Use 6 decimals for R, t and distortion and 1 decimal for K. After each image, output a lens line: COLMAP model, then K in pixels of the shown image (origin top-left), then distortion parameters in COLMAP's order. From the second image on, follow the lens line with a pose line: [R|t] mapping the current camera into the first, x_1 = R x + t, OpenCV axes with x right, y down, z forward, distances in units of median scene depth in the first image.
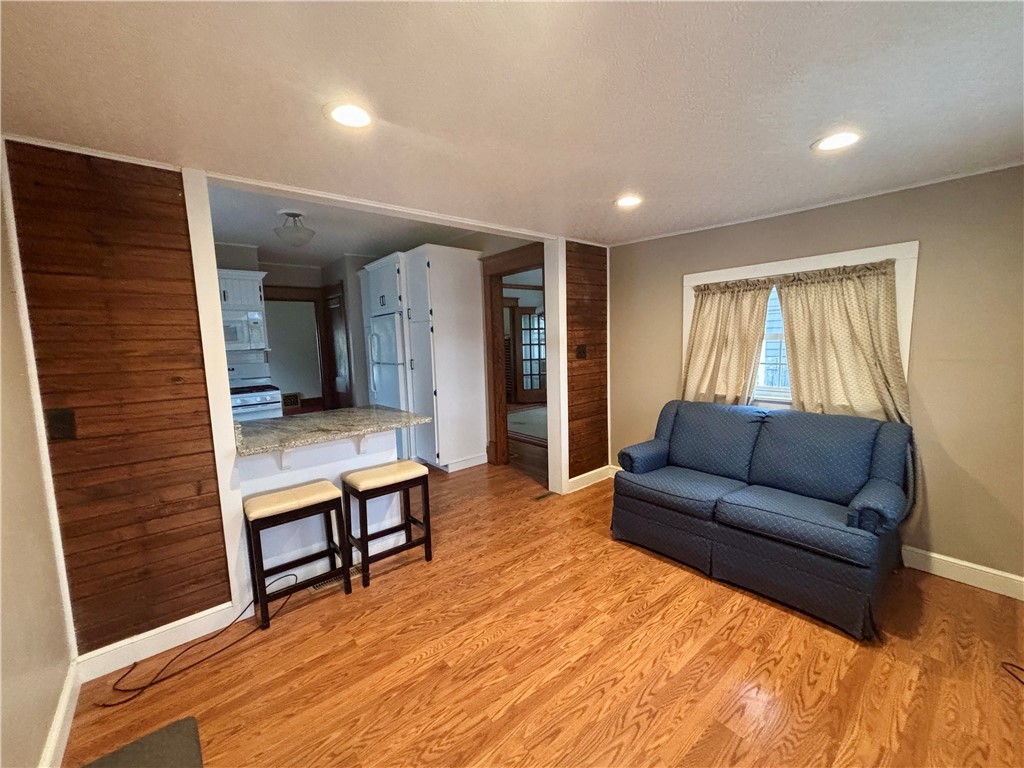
lens RADIAL K [[410.7, 0, 512.0], [0, 410.7, 384.0], [0, 0, 1]] dist [0.001815, 0.000107]
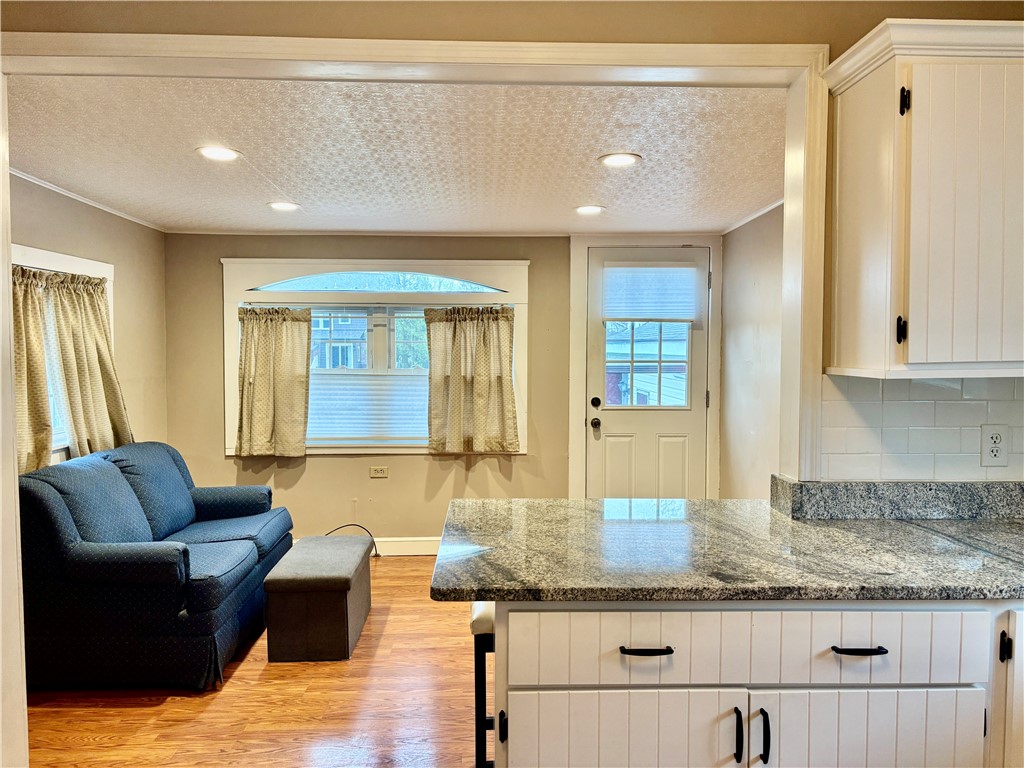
lens RADIAL K [[770.7, 0, 512.0], [0, 770.7, 385.7], [0, 0, 1]] dist [0.065409, -0.056506]
pose [[-0.791221, 0.002074, 0.611526, -0.634089], [0.090394, 0.989406, 0.113600, -0.119422], [-0.604812, 0.145161, -0.783027, 1.273663]]
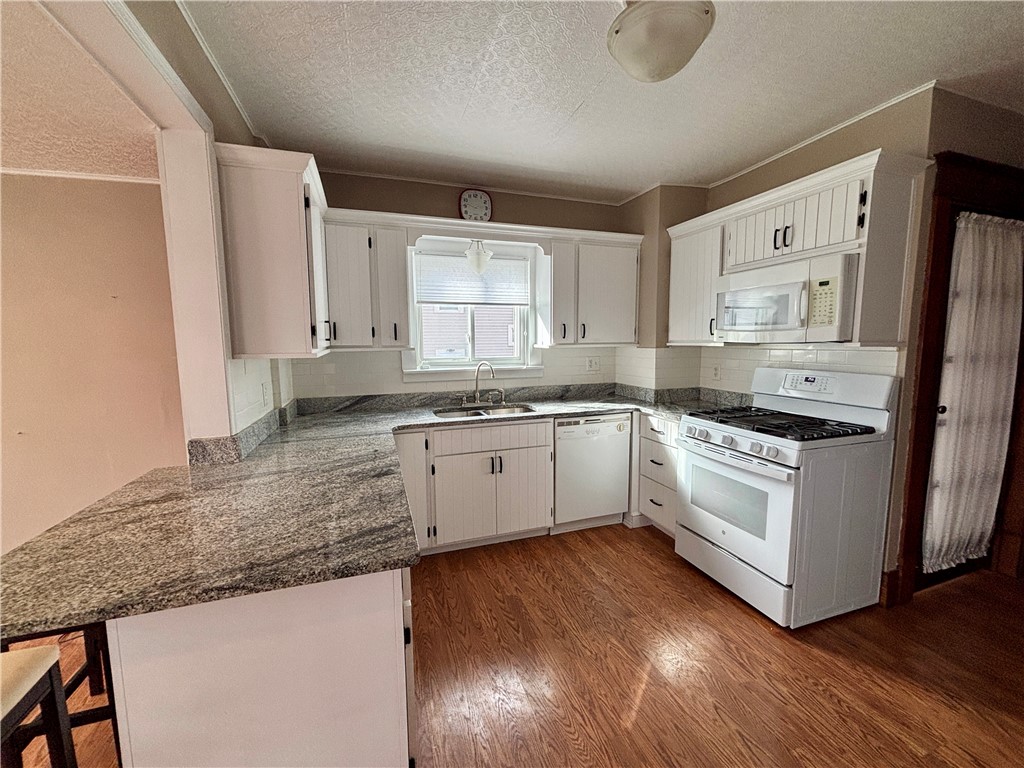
lens RADIAL K [[410.2, 0, 509.9], [0, 410.2, 386.8], [0, 0, 1]] dist [0.001372, 0.000294]
pose [[-0.358252, 0.140588, -0.922979, -0.101413], [-0.082126, 0.980020, 0.181154, -0.118197], [0.930006, 0.140699, -0.339548, 1.096702]]
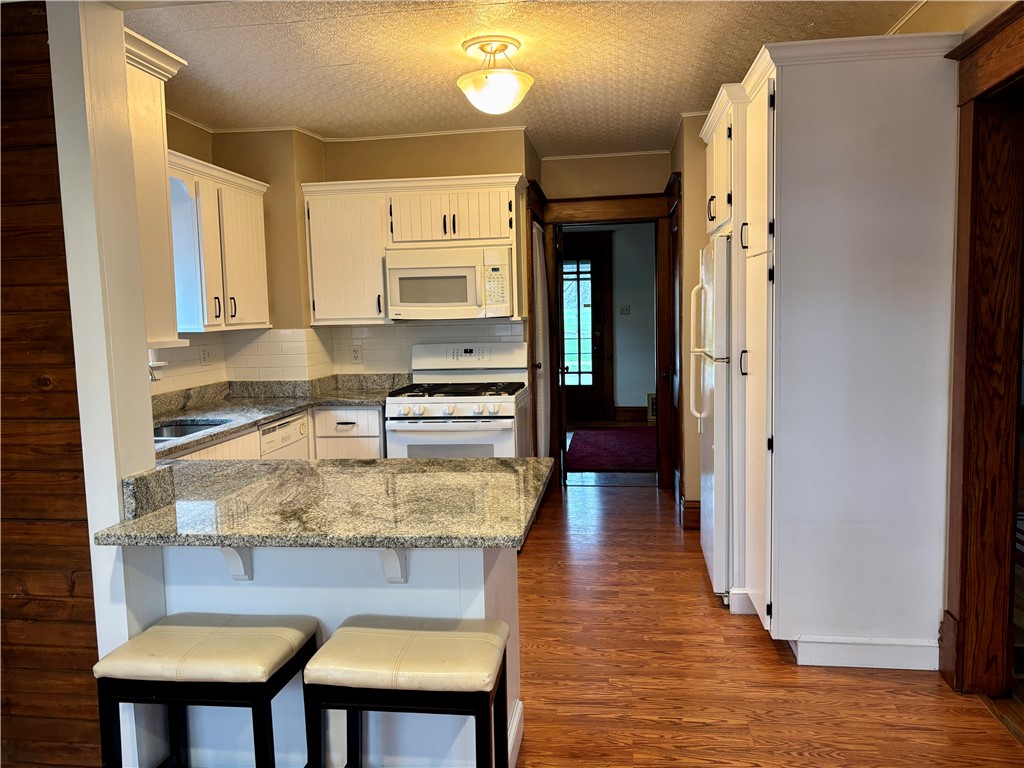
lens RADIAL K [[770.7, 0, 512.0], [0, 770.7, 385.7], [0, 0, 1]] dist [0.065409, -0.056506]
pose [[0.670828, 0.088345, -0.736332, 0.208466], [-0.077586, 0.995791, 0.048791, -0.058847], [0.737543, 0.024399, 0.674859, 0.415188]]
